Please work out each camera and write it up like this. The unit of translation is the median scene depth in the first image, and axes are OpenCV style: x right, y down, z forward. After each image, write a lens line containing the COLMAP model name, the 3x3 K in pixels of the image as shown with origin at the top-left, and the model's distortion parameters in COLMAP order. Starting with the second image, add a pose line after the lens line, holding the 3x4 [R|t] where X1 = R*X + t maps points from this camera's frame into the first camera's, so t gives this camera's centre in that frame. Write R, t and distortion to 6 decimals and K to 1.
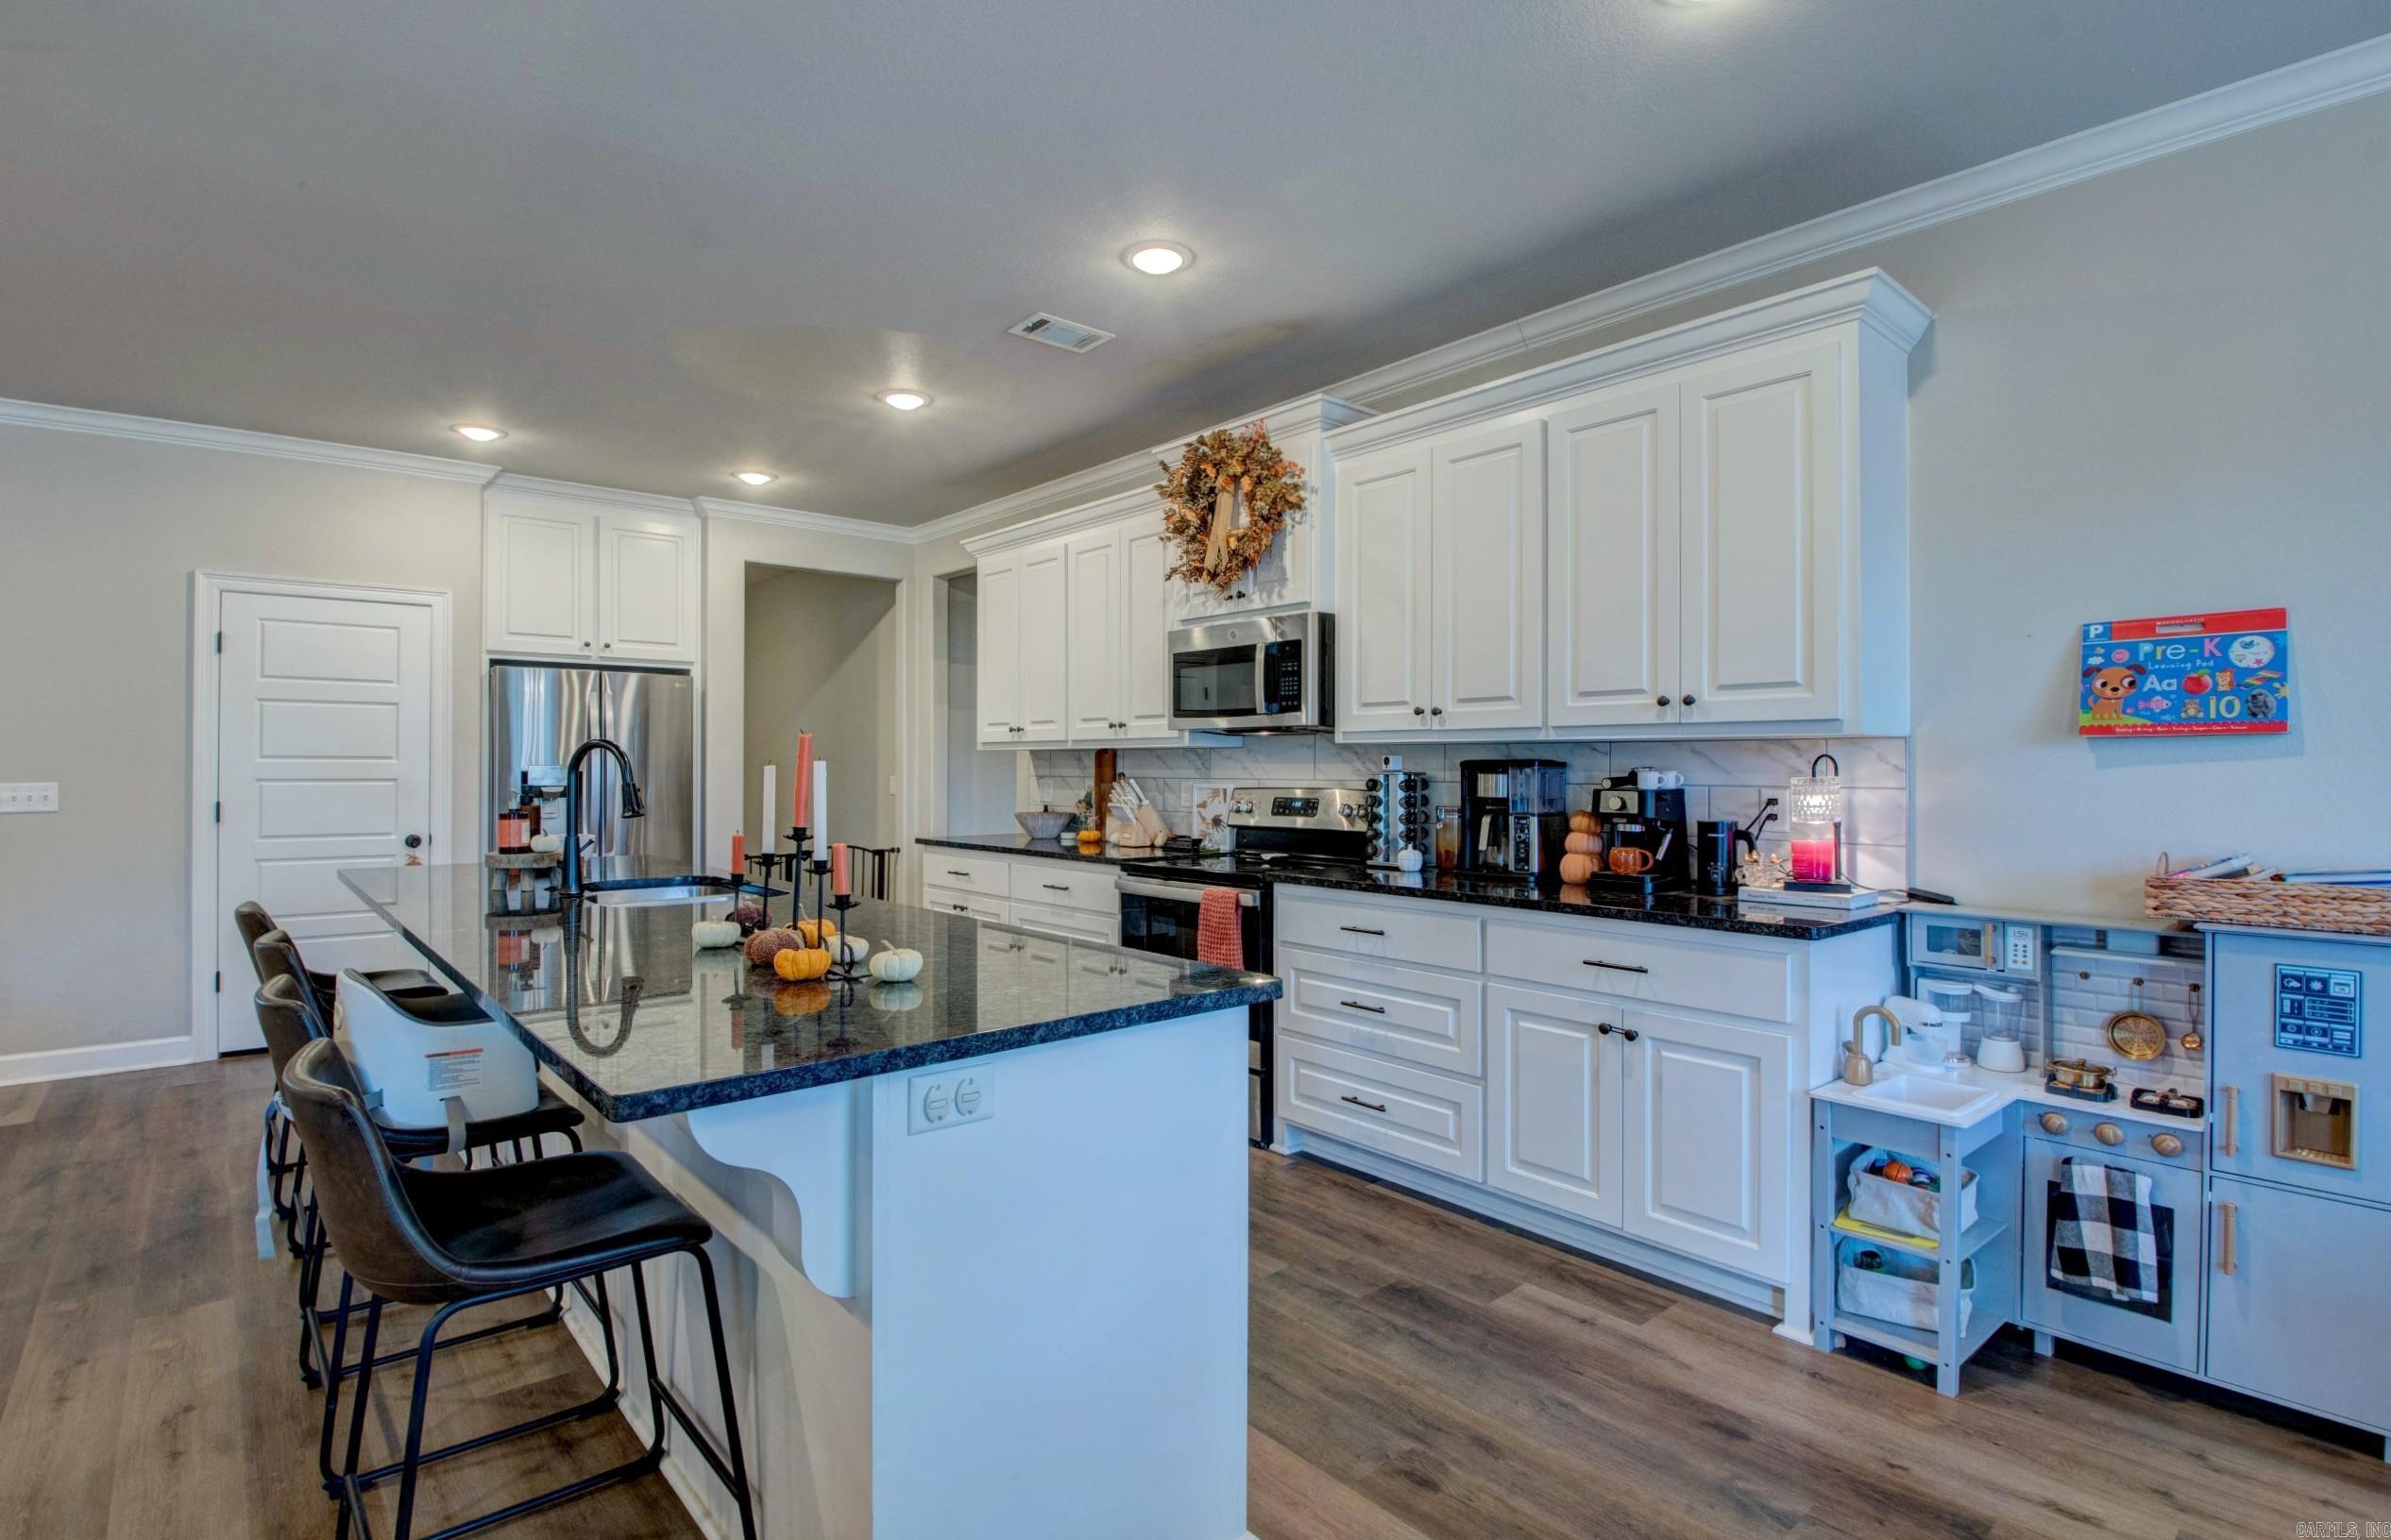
lens RADIAL K [[1136.3, 0, 1189.0], [0, 1136.3, 764.0], [0, 0, 1]] dist [0.017438, -0.025925]
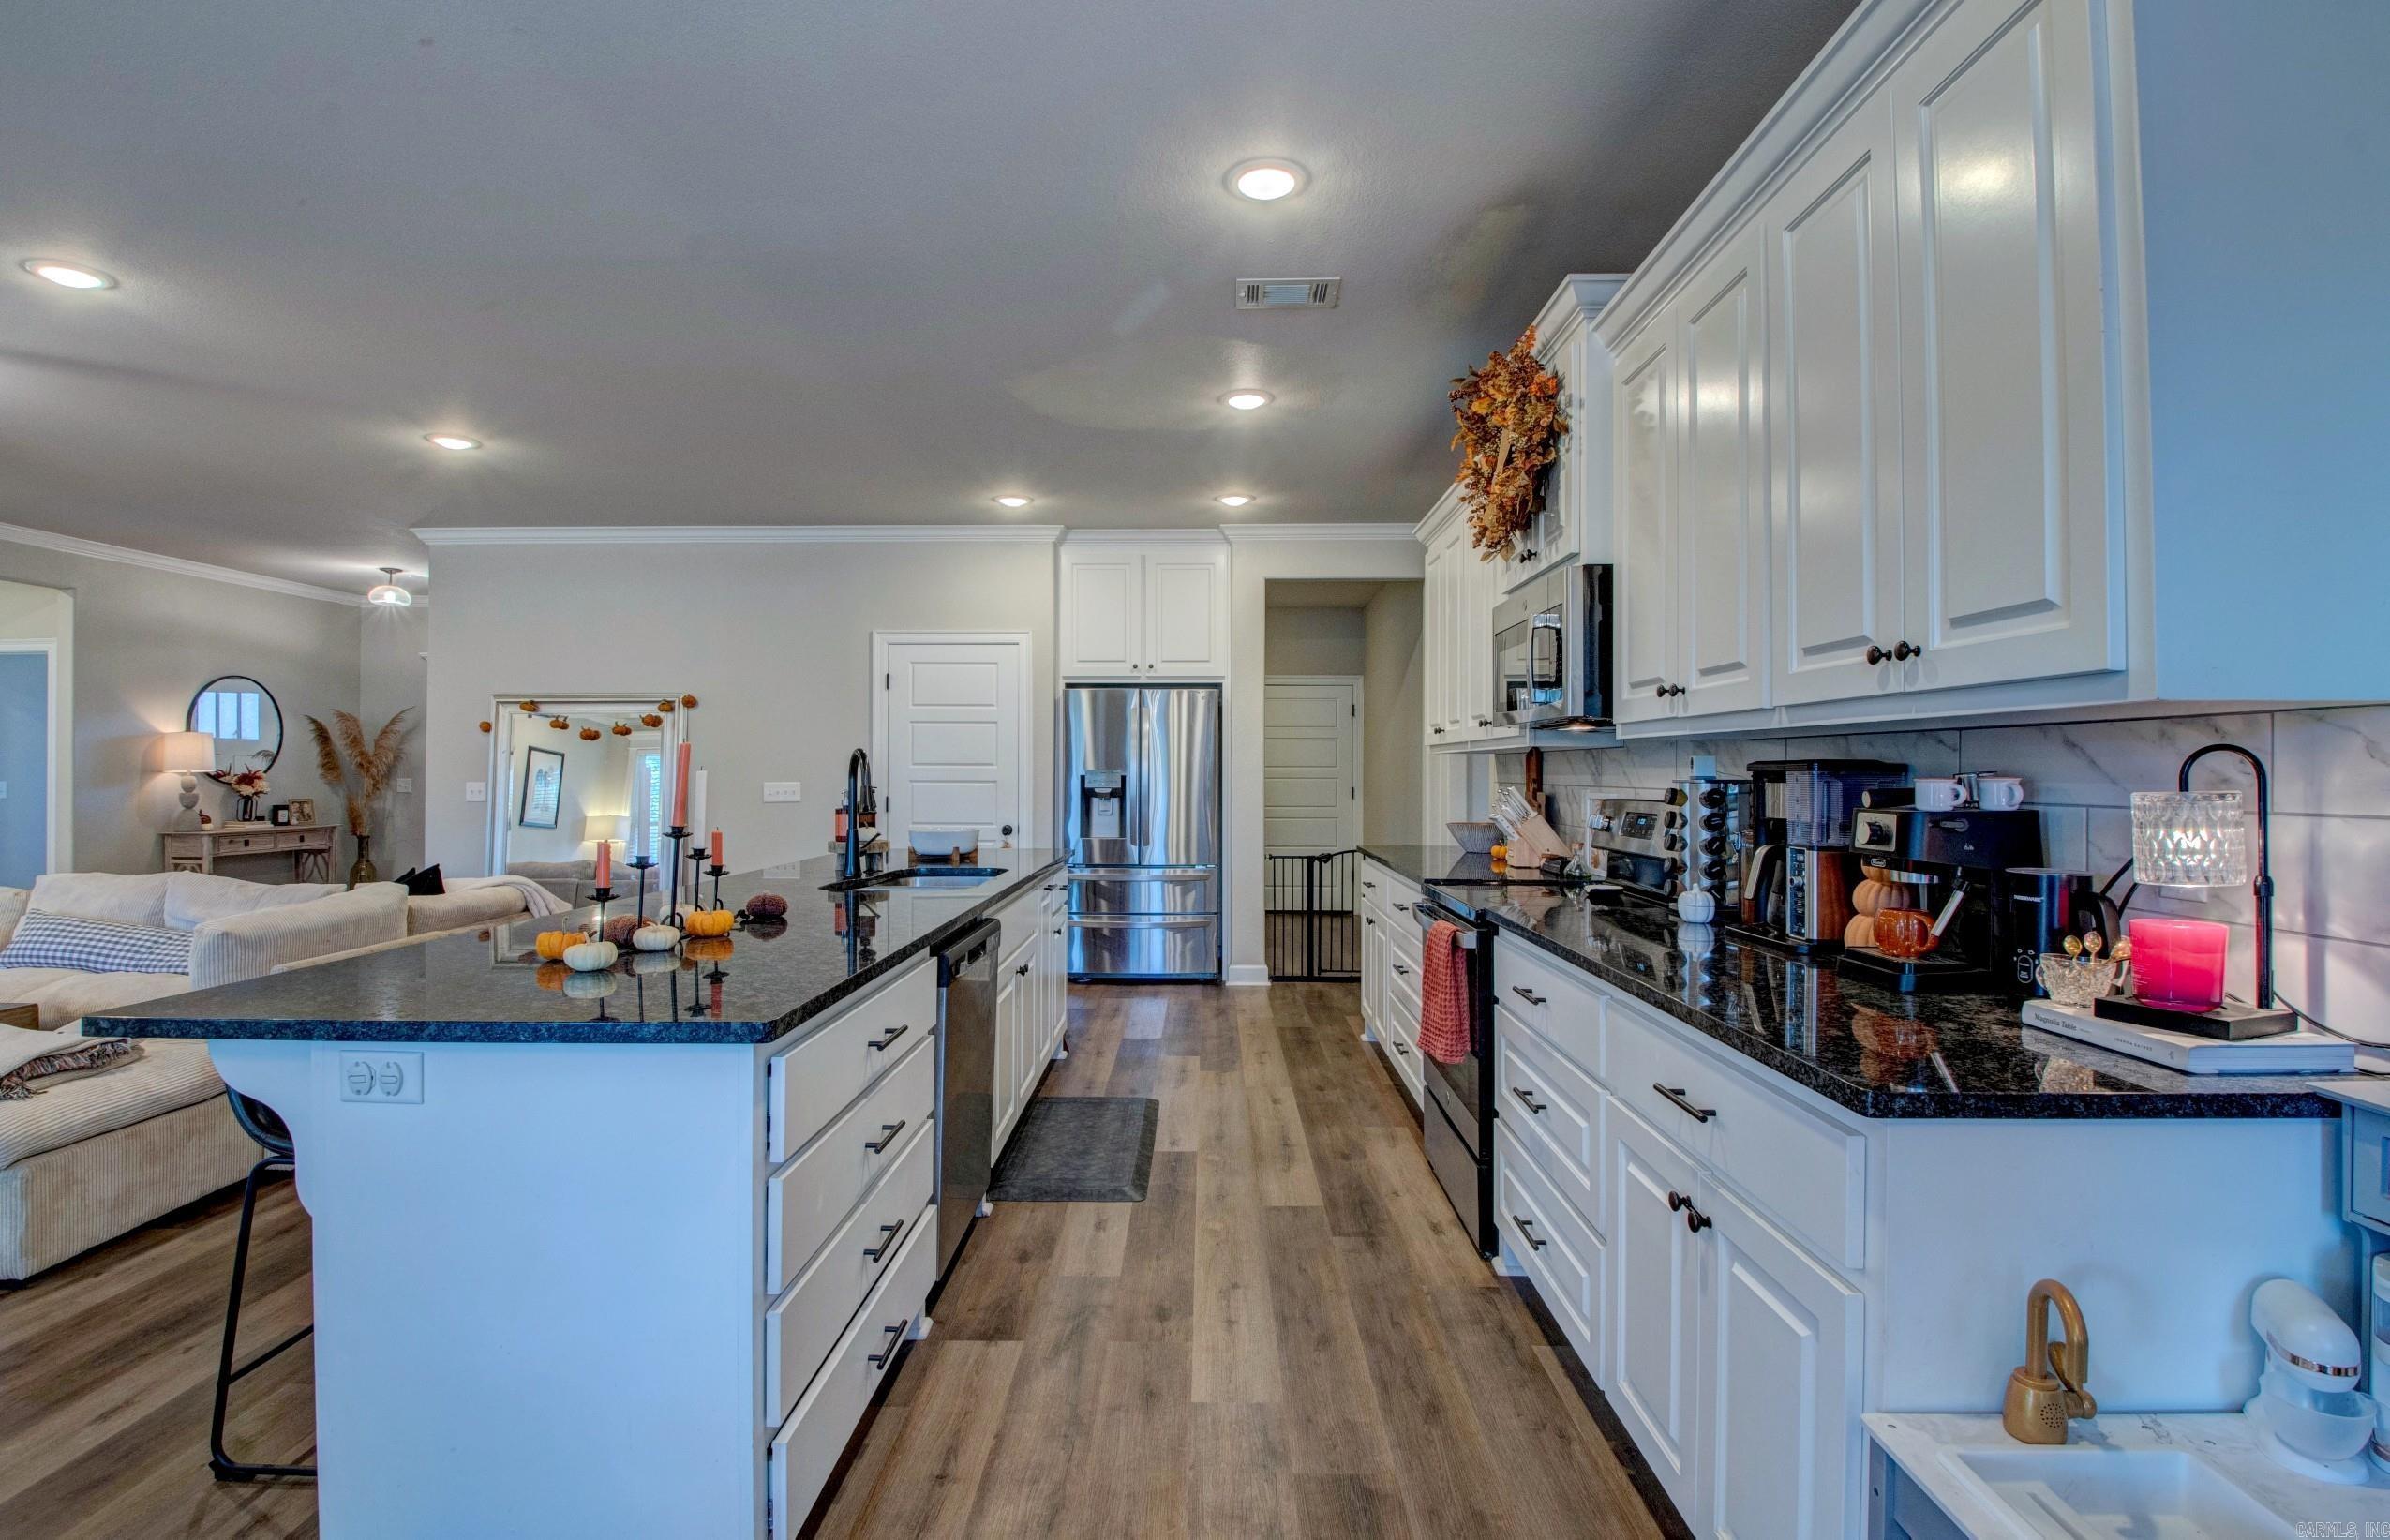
lens RADIAL K [[1121.3, 0, 1192.6], [0, 1121.3, 763.6], [0, 0, 1]] dist [0.004315, -0.021405]
pose [[0.749782, -0.004661, -0.661669, 0.551678], [0.001254, 0.999983, -0.005623, 0.001772], [0.661684, 0.003387, 0.749775, 0.370422]]
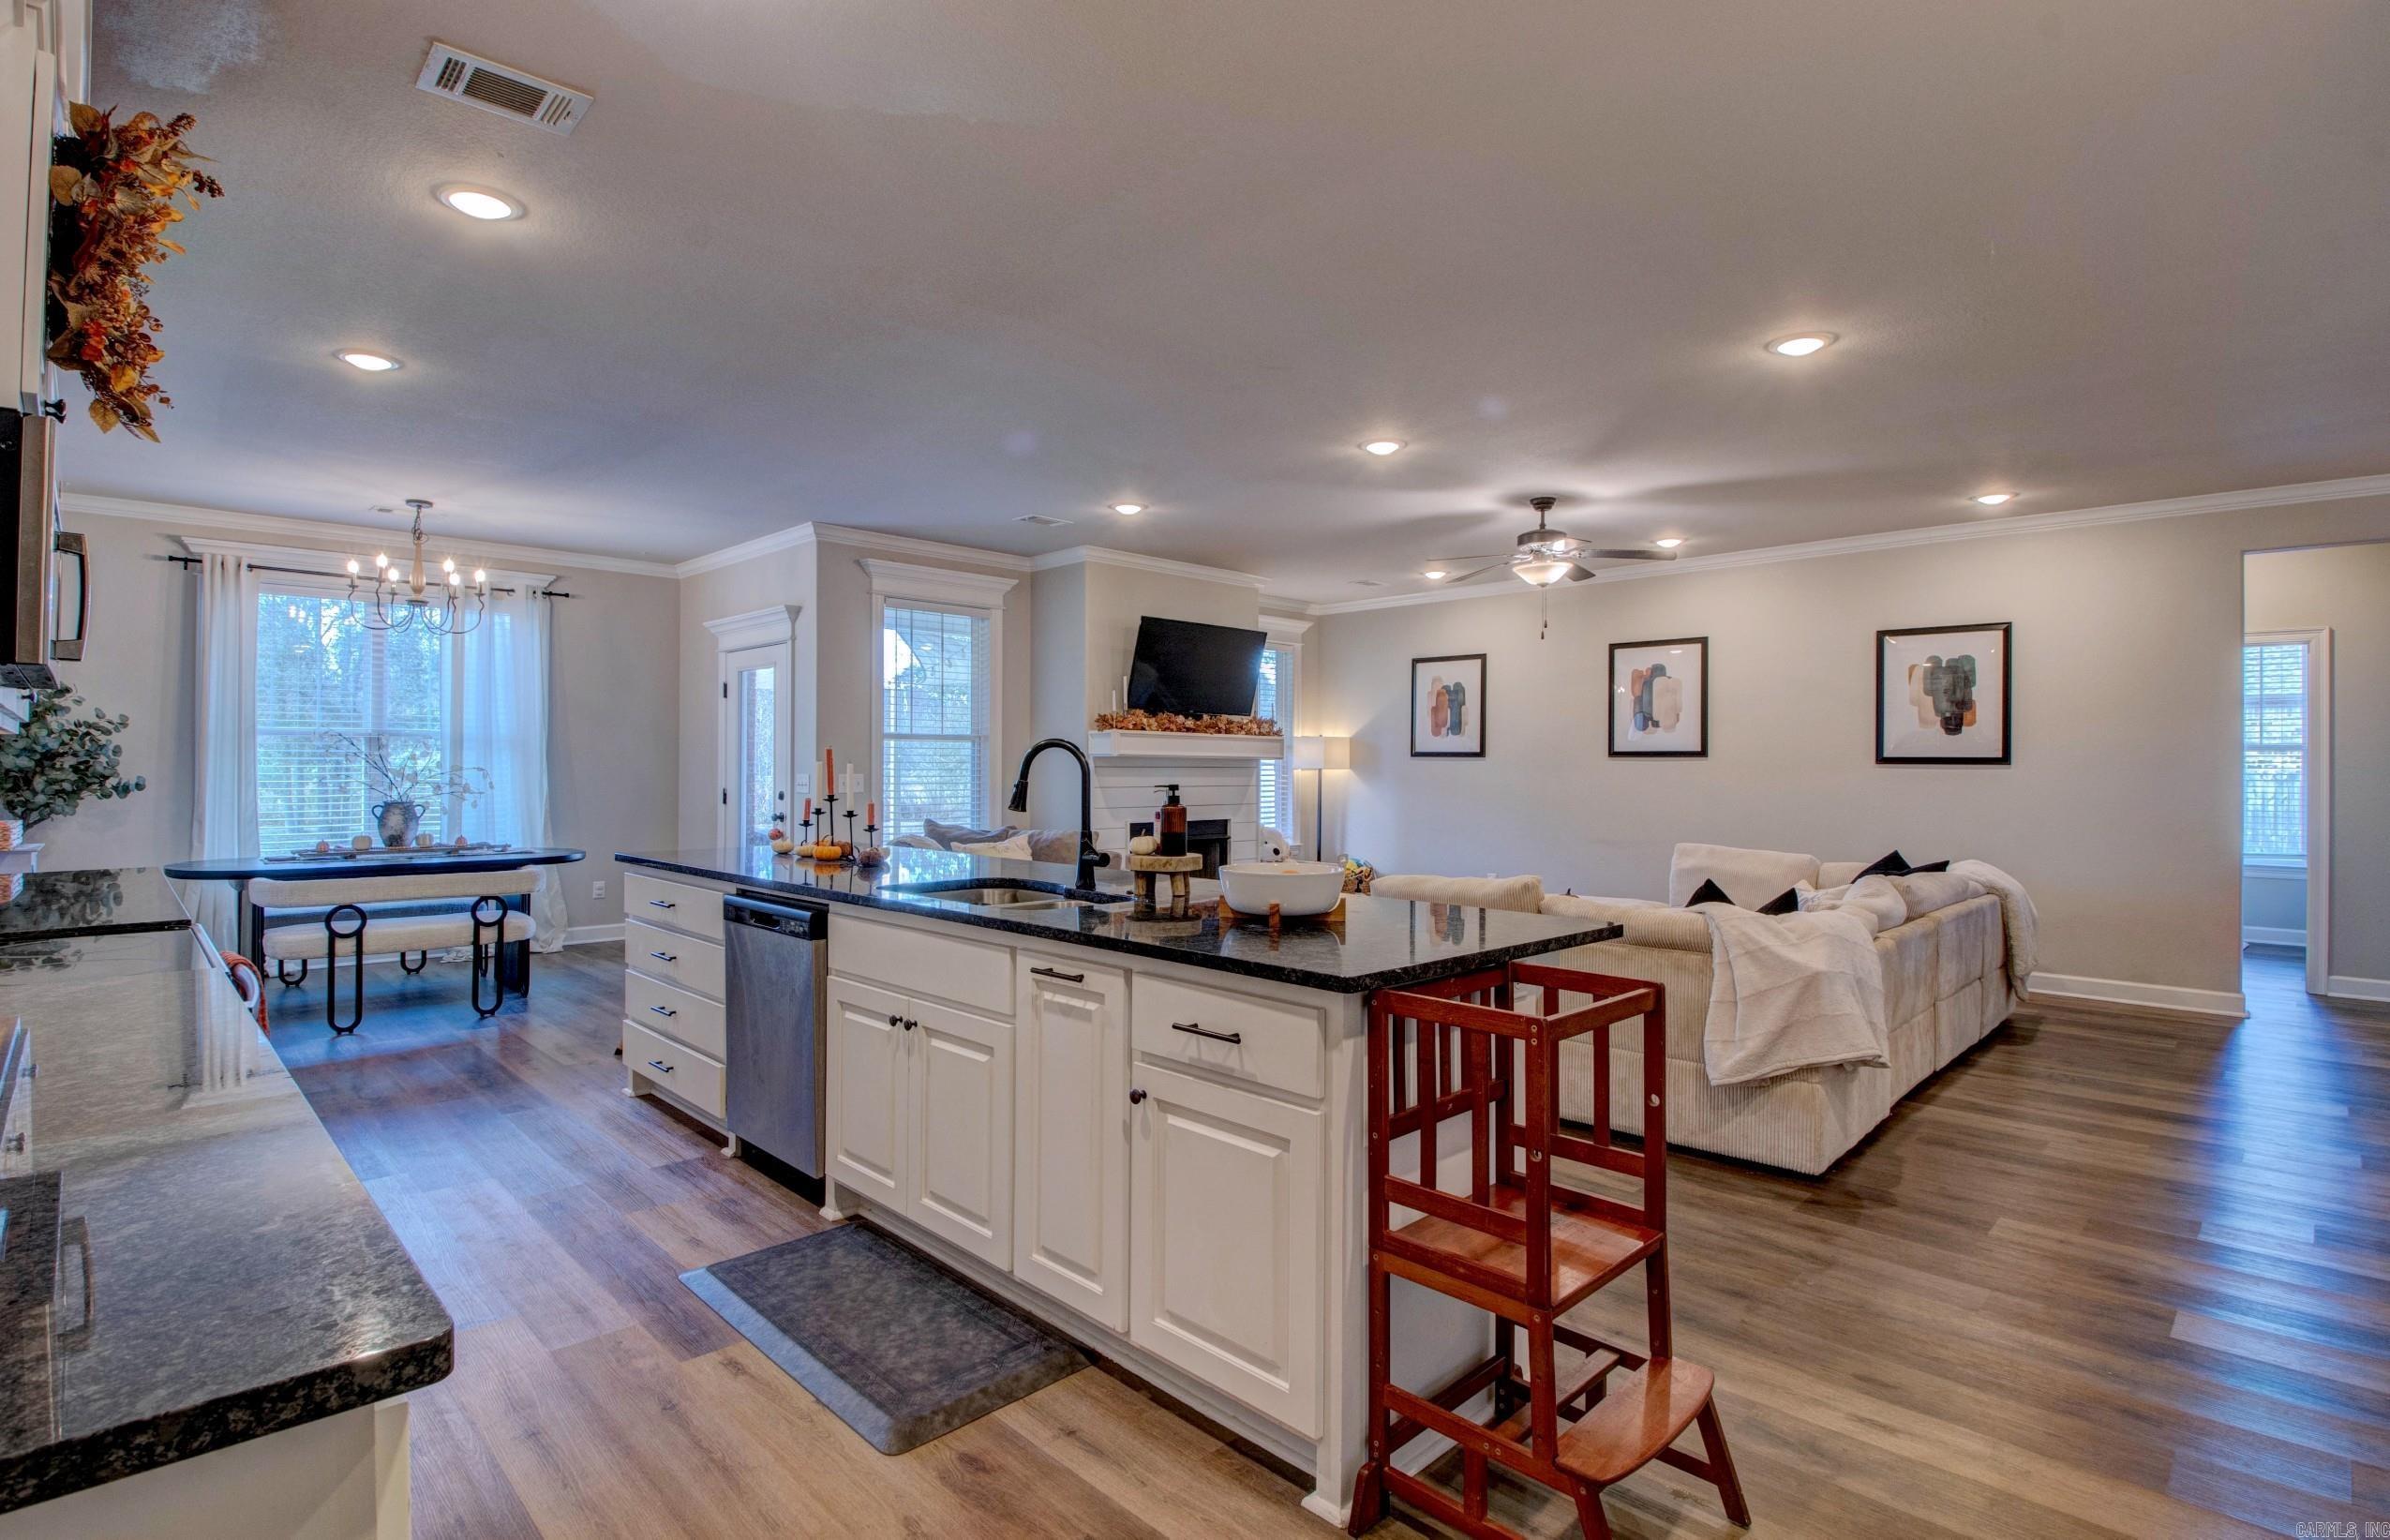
lens RADIAL K [[1132.0, 0, 1188.3], [0, 1132.0, 759.0], [0, 0, 1]] dist [0.011523, -0.024421]
pose [[-0.997860, -0.006350, -0.065077, -0.604916], [-0.005875, 0.999955, -0.007493, 0.003548], [0.065122, -0.007095, -0.997852, 2.179513]]
